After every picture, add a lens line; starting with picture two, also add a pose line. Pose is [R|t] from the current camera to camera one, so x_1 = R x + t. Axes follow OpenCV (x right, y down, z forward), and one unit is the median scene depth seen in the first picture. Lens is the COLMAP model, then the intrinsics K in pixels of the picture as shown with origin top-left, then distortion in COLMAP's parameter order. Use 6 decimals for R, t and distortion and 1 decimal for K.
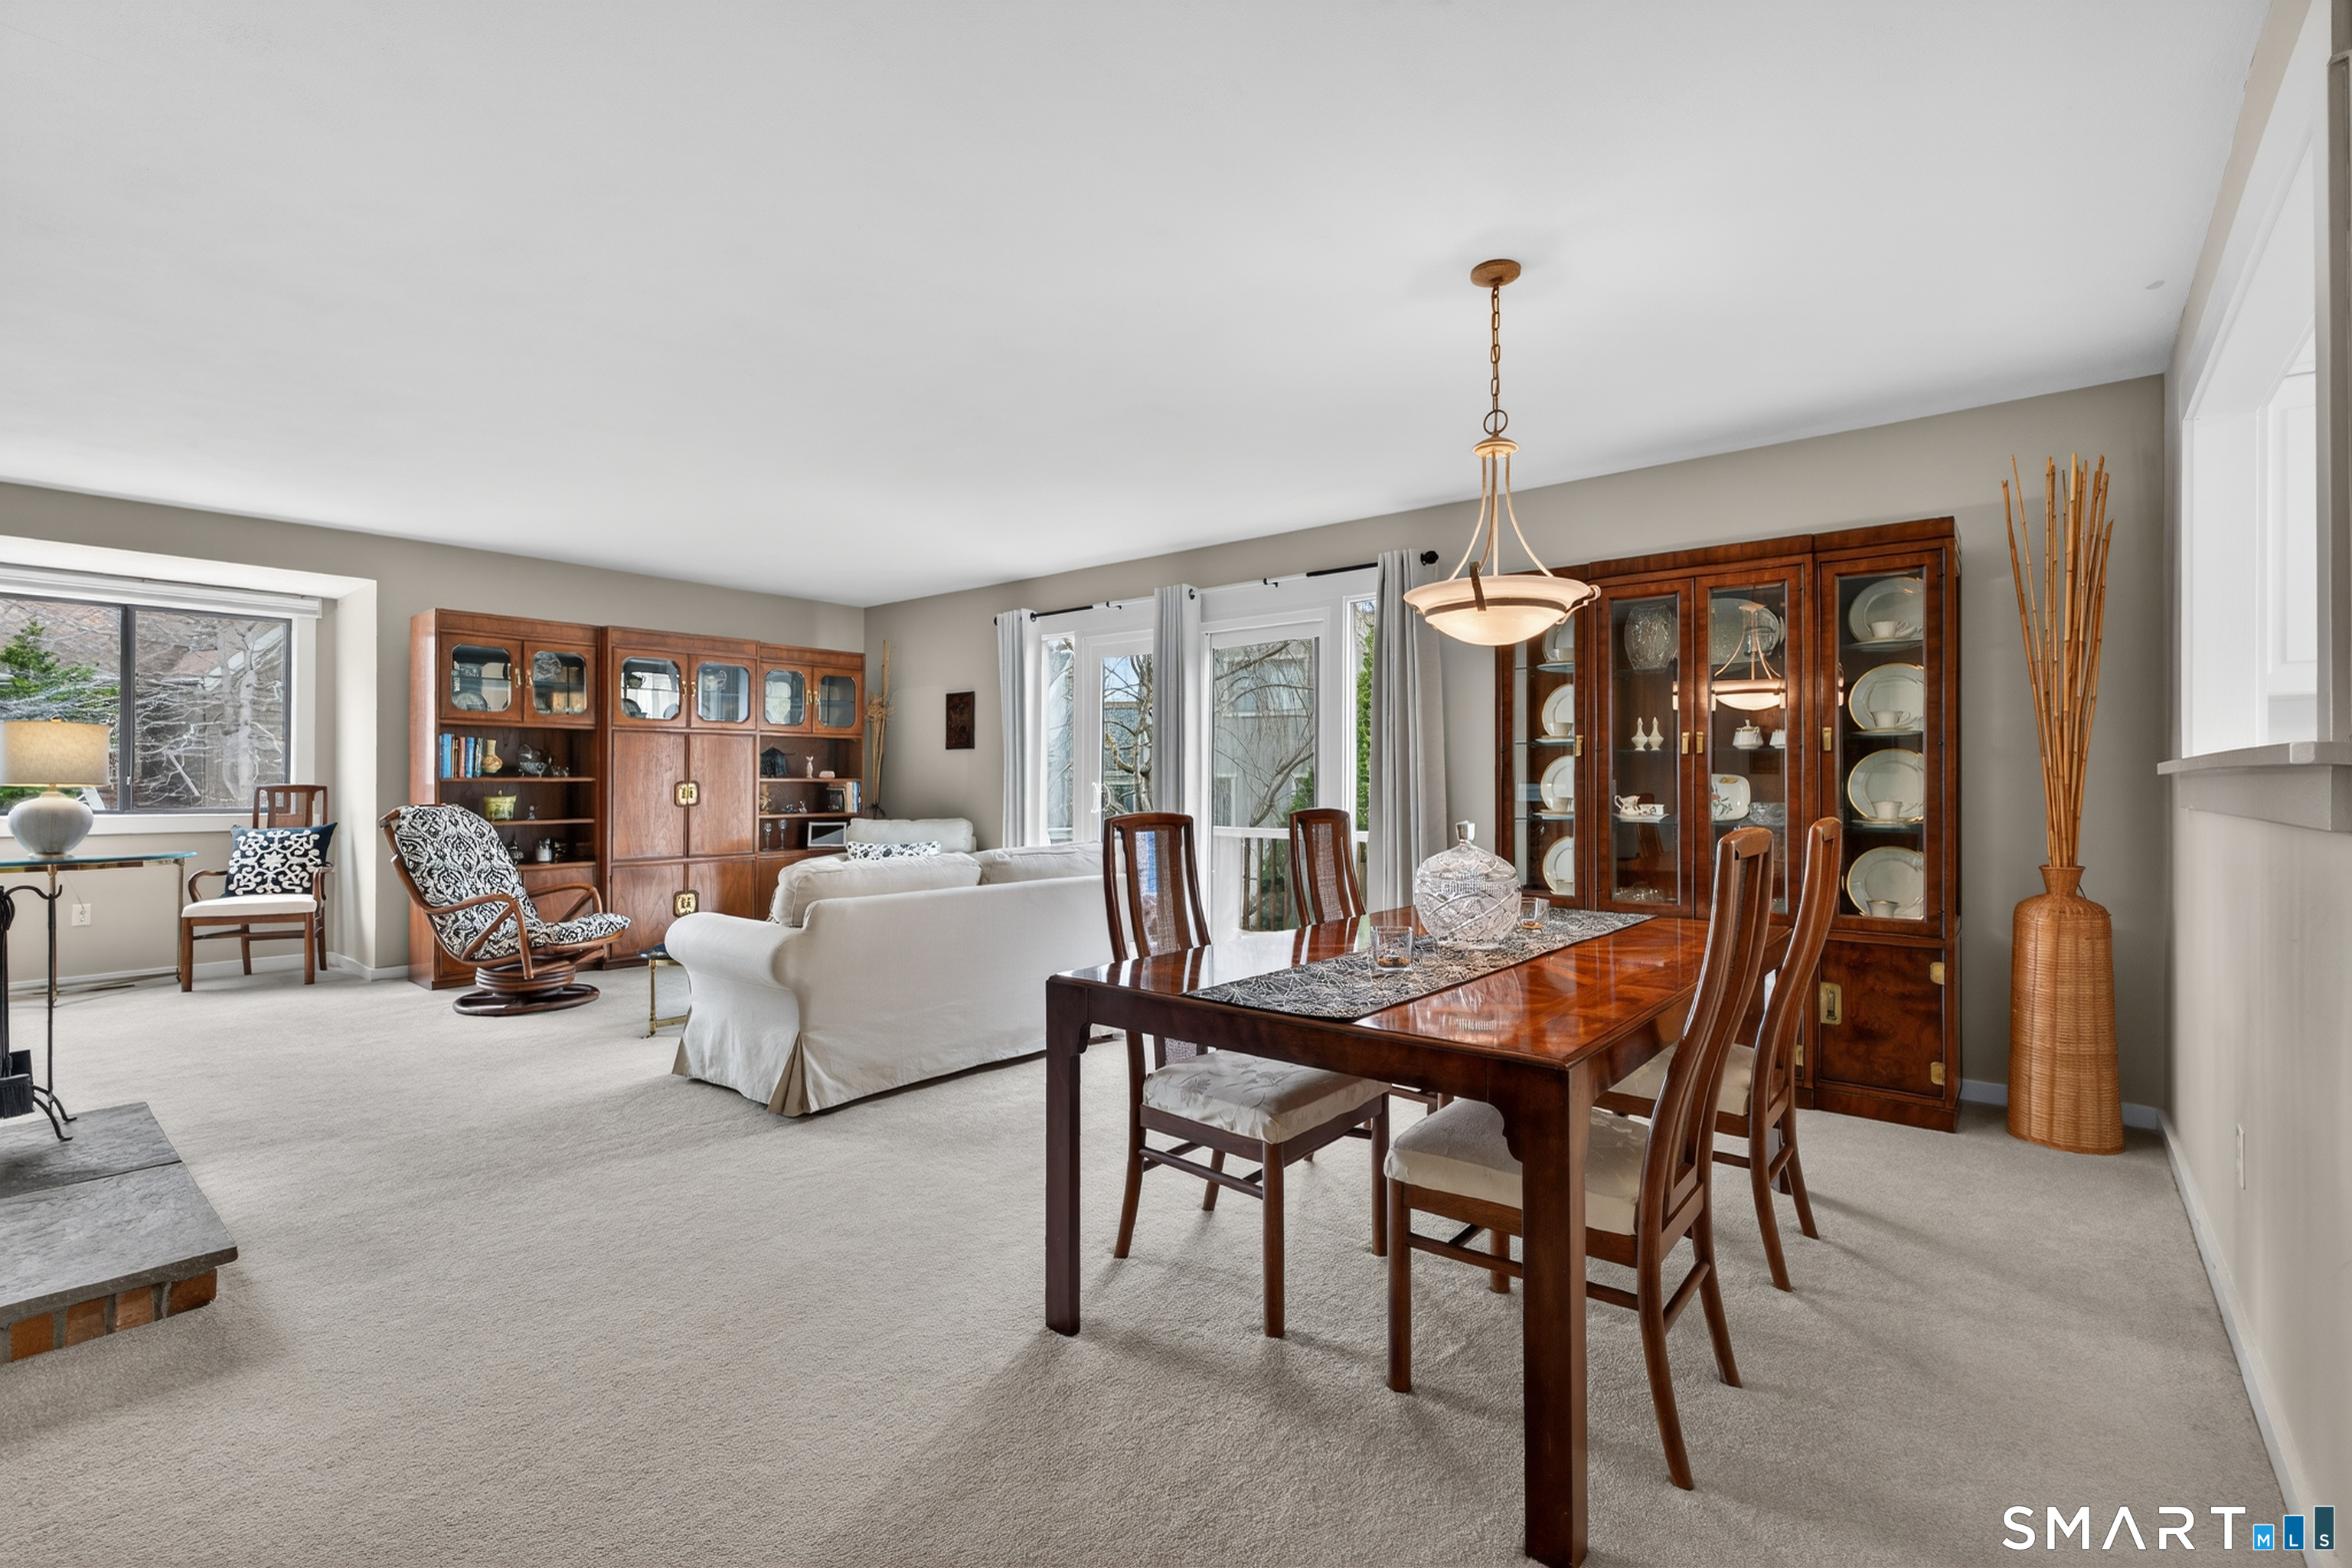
lens RADIAL K [[1034.2, 0, 1178.3], [0, 1034.2, 774.4], [0, 0, 1]] dist [0.003107, -0.002219]
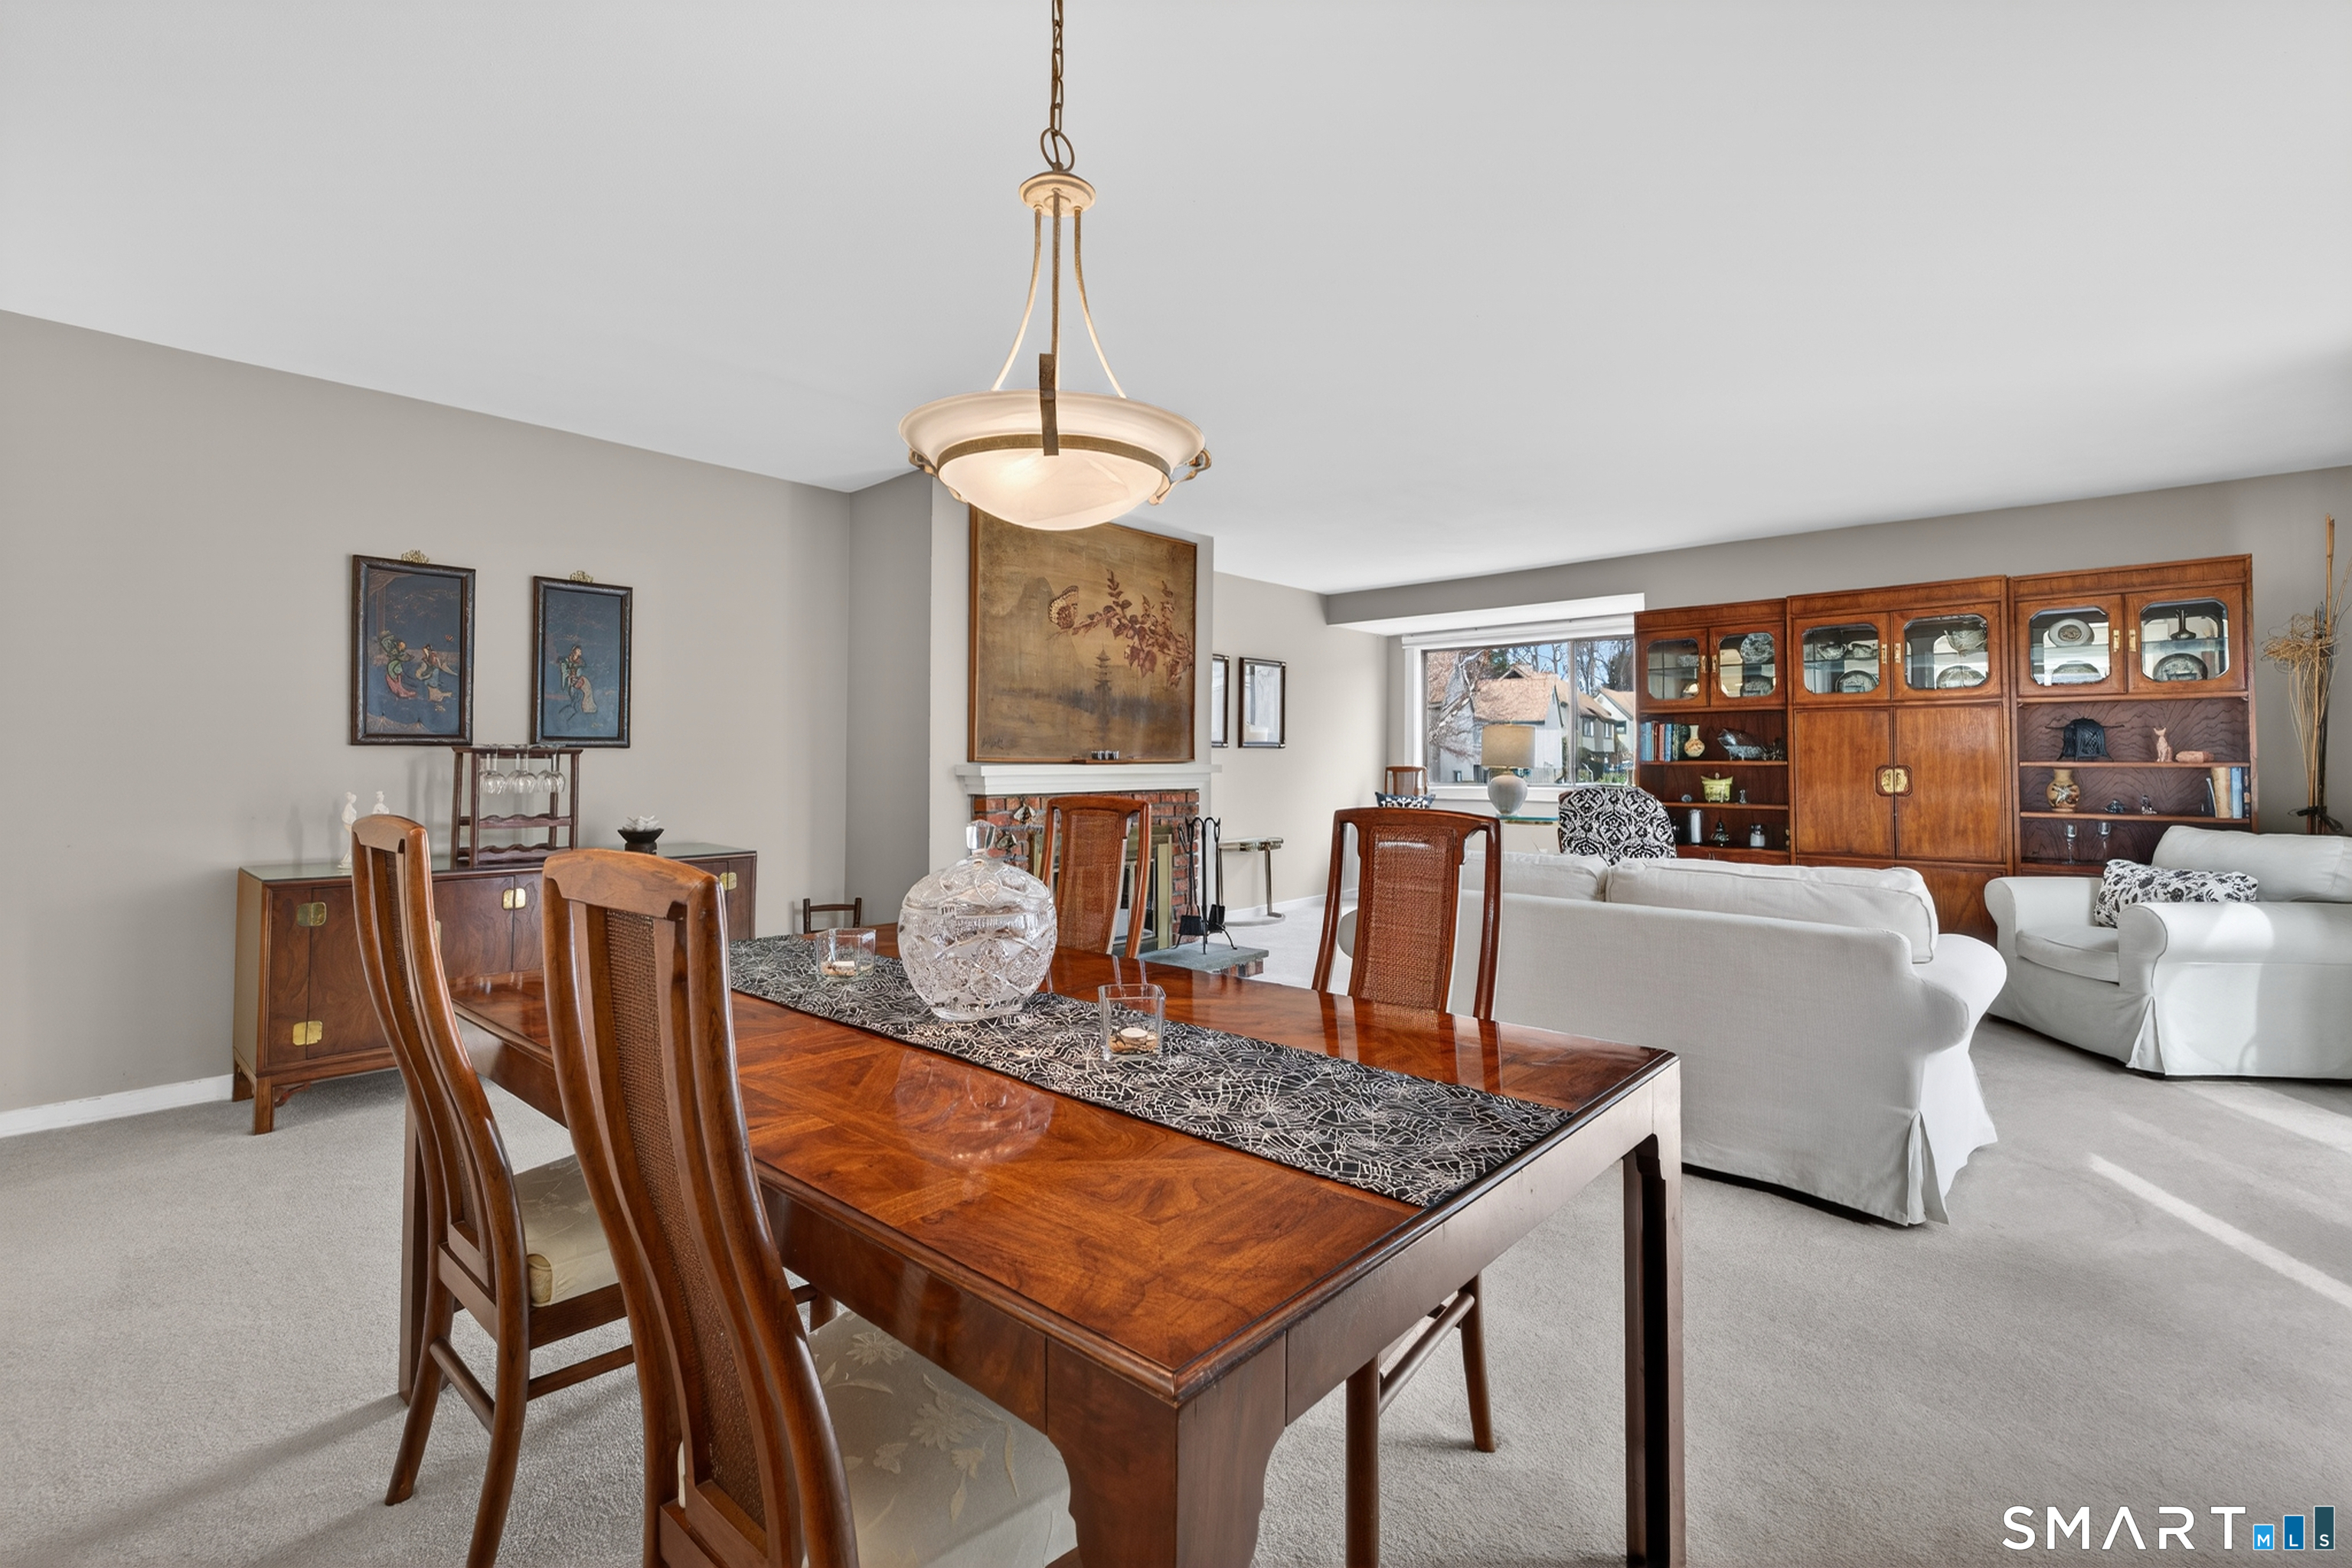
lens RADIAL K [[1034.2, 0, 1171.2], [0, 1034.2, 739.5], [0, 0, 1]] dist [0.003107, -0.002219]
pose [[-0.041565, -0.023010, -0.998871, 0.427275], [0.003699, 0.999724, -0.023184, 0.003497], [0.999129, -0.004658, -0.041469, 0.532301]]
